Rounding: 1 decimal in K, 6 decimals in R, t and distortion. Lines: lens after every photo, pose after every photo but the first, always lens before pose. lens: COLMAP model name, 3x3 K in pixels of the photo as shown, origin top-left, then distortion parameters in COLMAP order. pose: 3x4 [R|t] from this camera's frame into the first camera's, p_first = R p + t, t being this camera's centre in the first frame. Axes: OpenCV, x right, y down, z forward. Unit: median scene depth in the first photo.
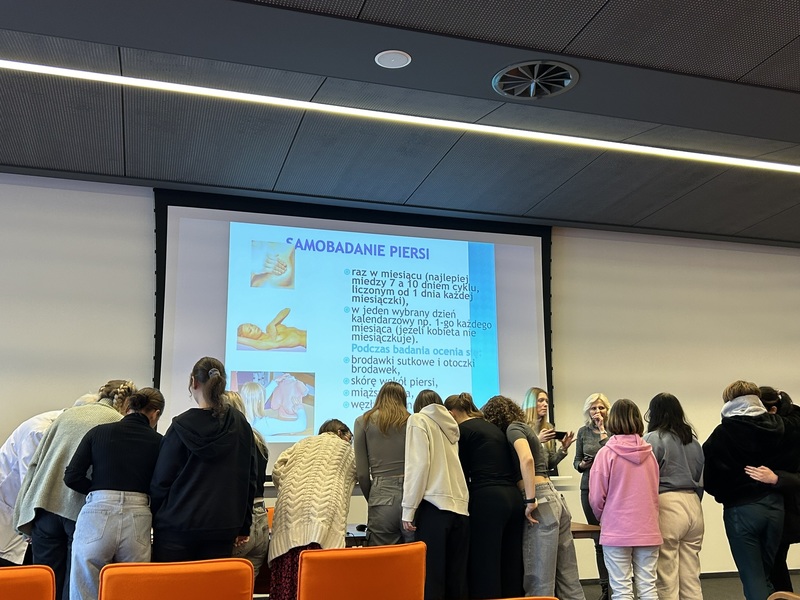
lens RADIAL K [[790.6, 0, 400.0], [0, 790.6, 300.0], [0, 0, 1]] dist [0.163152, -0.006165]
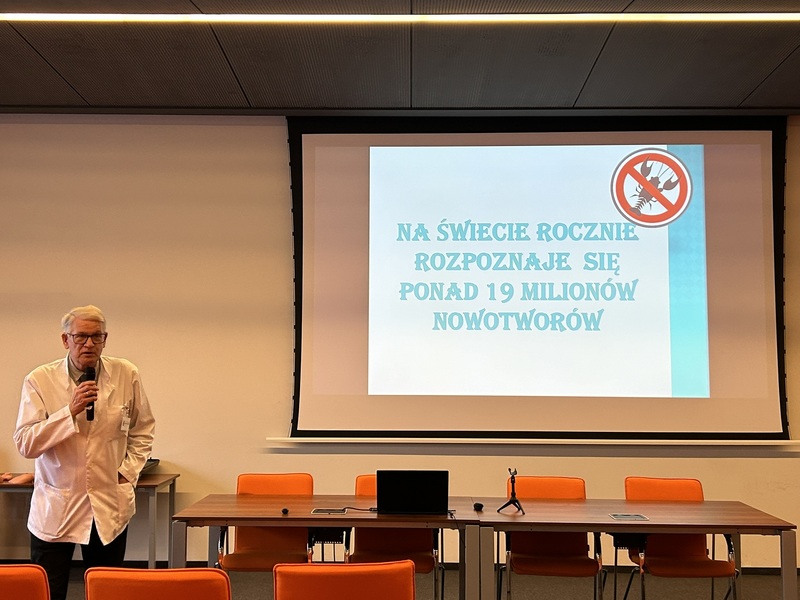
lens RADIAL K [[956.9, 0, 400.0], [0, 956.9, 300.0], [0, 0, 1]] dist [0.134744, 0.000764]
pose [[0.949057, -0.014250, -0.314782, 0.146660], [0.052863, 0.992019, 0.114473, -0.049114], [0.310638, -0.125282, 0.942236, -0.006102]]
